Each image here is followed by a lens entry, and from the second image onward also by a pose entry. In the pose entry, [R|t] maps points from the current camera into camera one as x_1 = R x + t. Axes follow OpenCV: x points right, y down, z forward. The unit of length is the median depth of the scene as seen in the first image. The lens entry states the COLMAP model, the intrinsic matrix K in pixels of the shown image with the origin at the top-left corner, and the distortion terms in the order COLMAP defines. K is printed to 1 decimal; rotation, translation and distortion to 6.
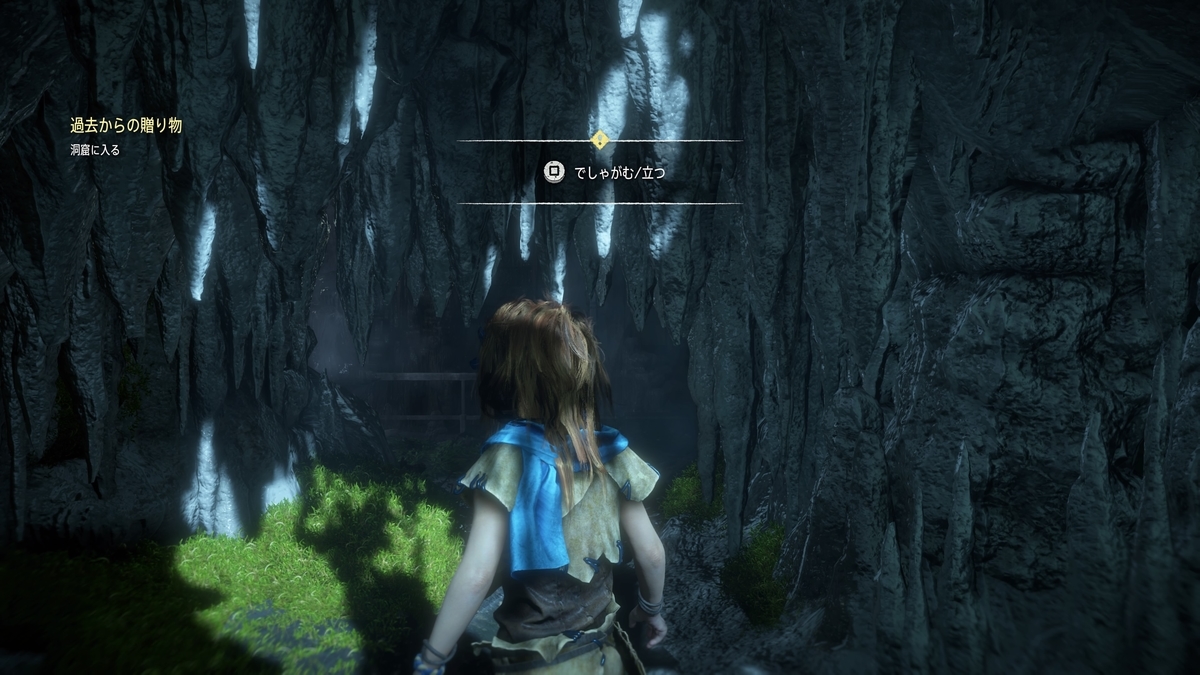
lens RADIAL K [[852.2, 0, 599.5], [0, 852.2, 335.5], [0, 0, 1]] dist [0.004637, 0.000832]
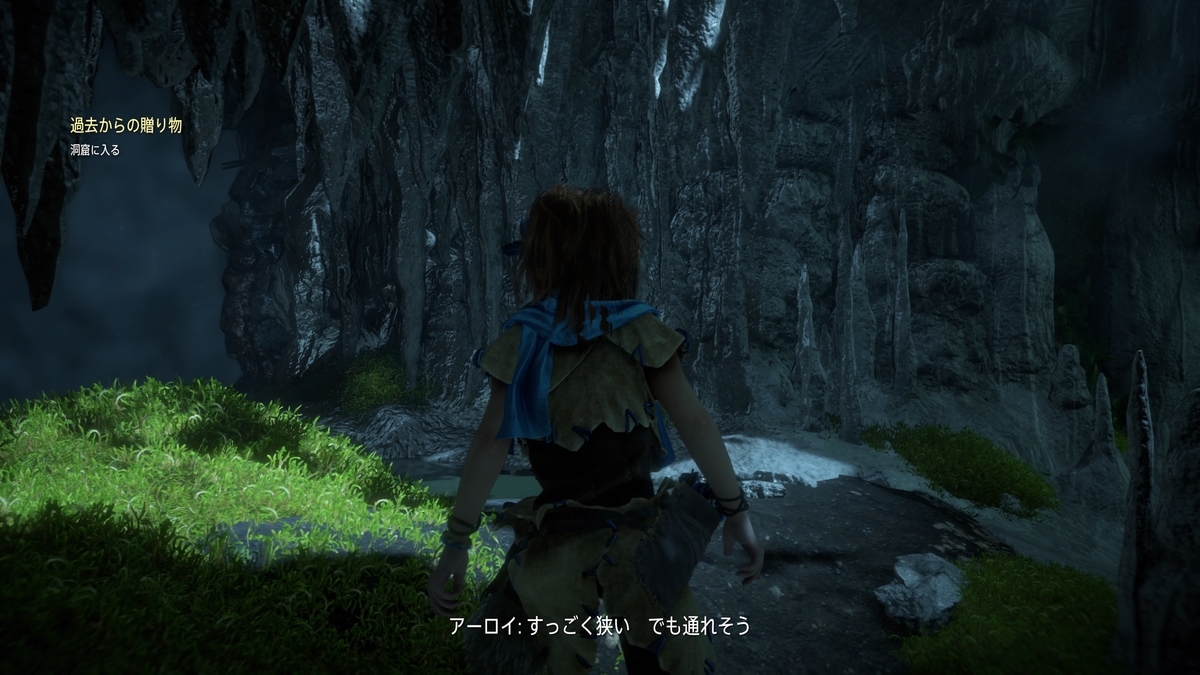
lens RADIAL K [[852.2, 0, 599.8], [0, 852.2, 339.0], [0, 0, 1]] dist [0.004637, 0.000832]
pose [[0.415812, -0.000185, 0.909450, -1.173742], [0.031663, 0.999397, -0.014274, 0.269357], [-0.908899, 0.034731, 0.415567, 0.656172]]
